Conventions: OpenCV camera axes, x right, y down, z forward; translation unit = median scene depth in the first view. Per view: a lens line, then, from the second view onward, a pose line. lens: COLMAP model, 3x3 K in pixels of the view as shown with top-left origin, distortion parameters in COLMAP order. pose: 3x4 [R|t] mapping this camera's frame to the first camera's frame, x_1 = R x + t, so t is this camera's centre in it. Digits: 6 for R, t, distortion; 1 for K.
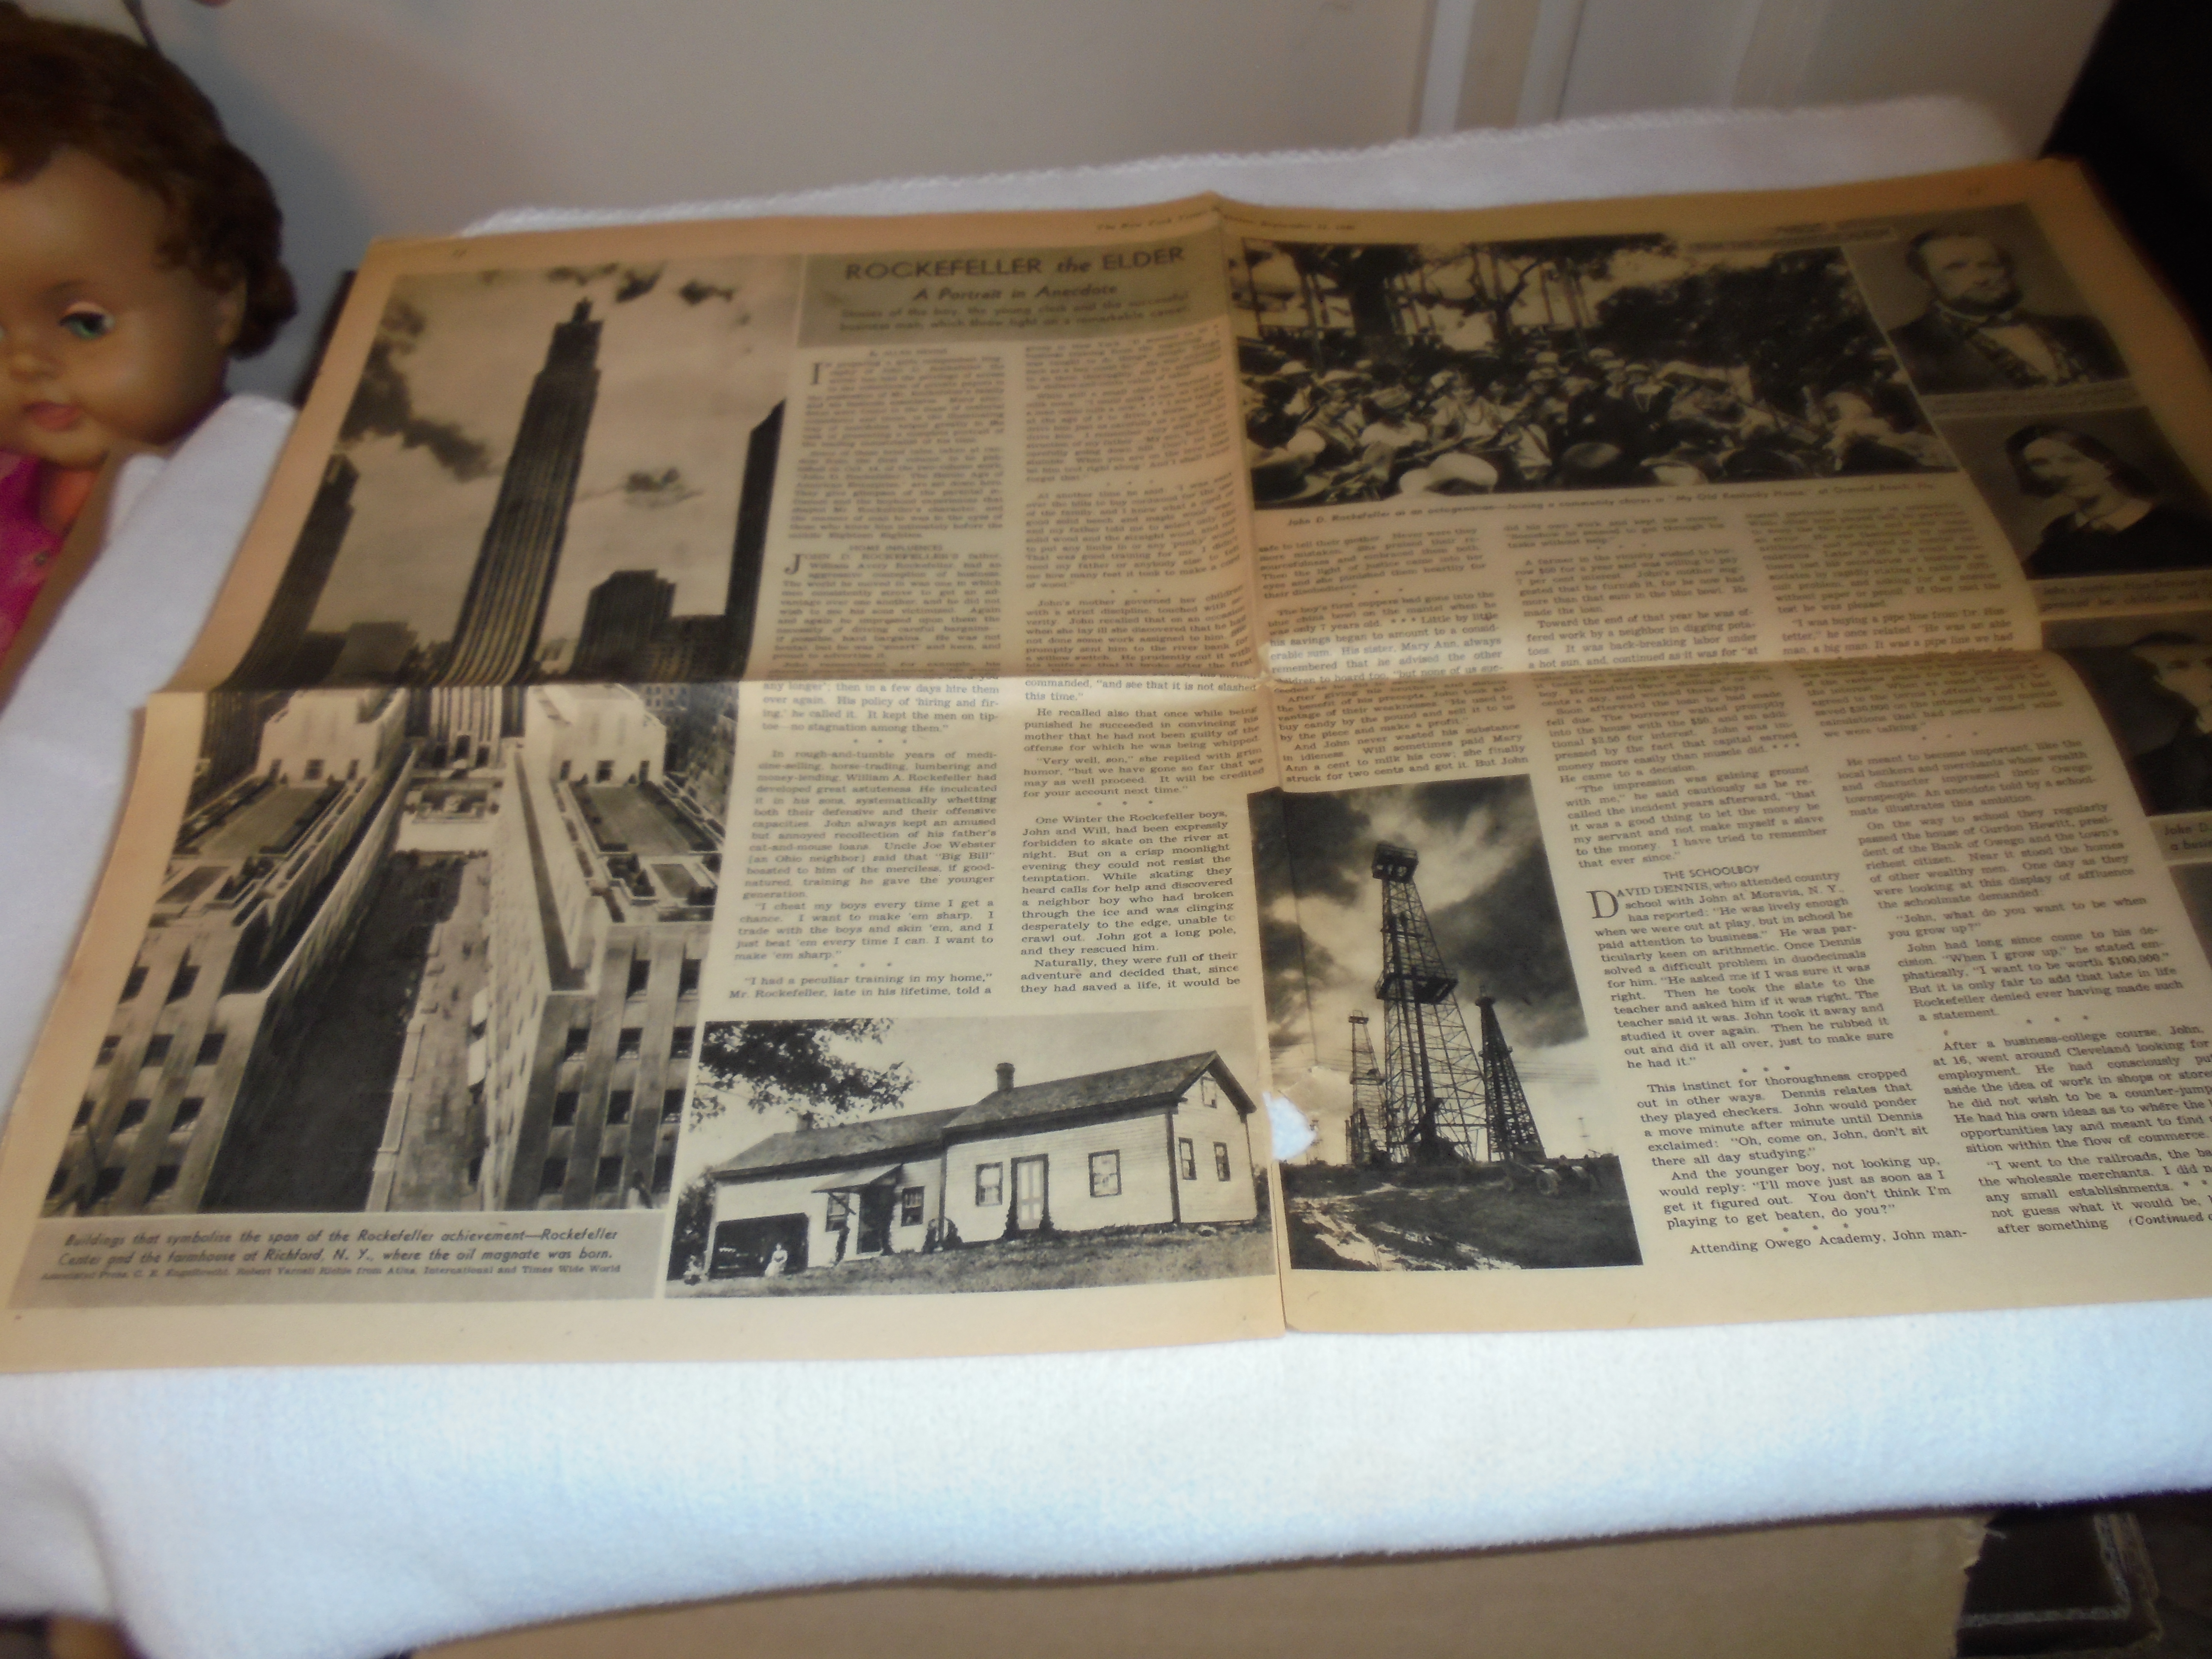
lens RADIAL K [[1688.9, 0, 1102.4], [0, 1688.9, 831.5], [0, 0, 1]] dist [-0.073615, 0.064693]
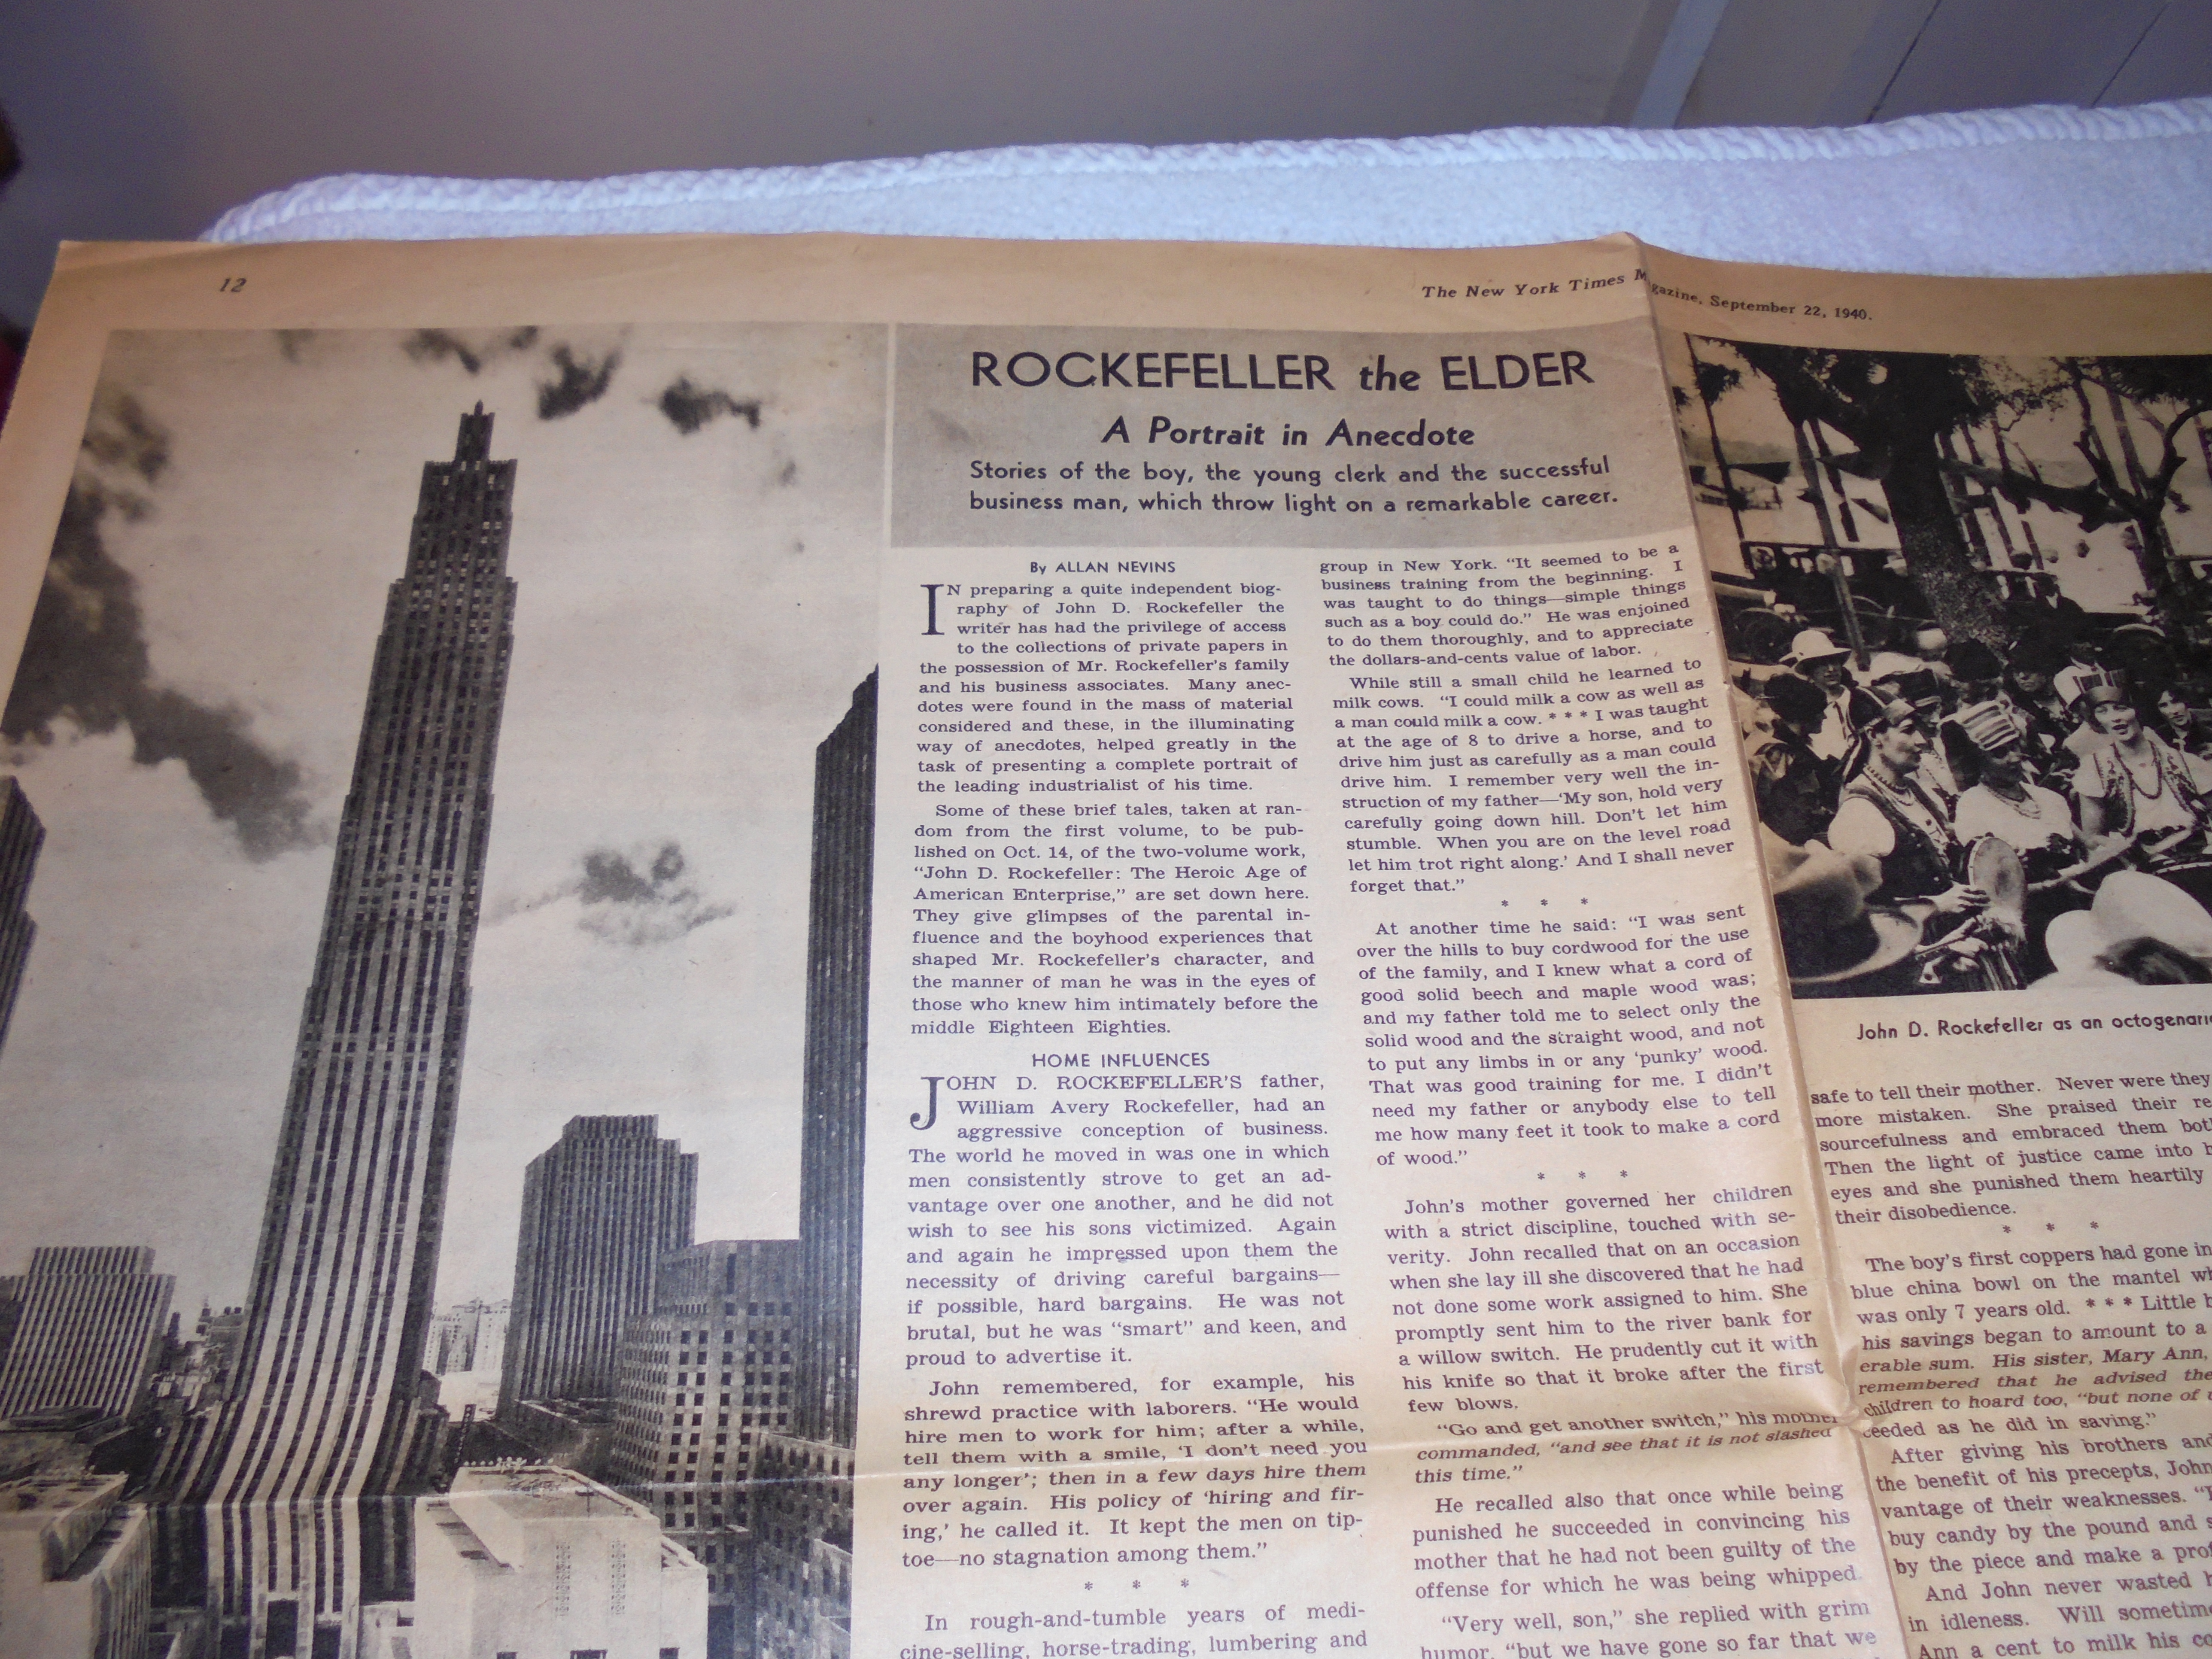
lens RADIAL K [[1688.9, 0, 1099.5], [0, 1688.9, 836.0], [0, 0, 1]] dist [-0.073615, 0.064693]
pose [[0.997484, 0.025003, 0.066340, -0.159567], [-0.037492, 0.980225, 0.194302, -0.324757], [-0.060170, -0.196300, 0.978696, 0.487459]]
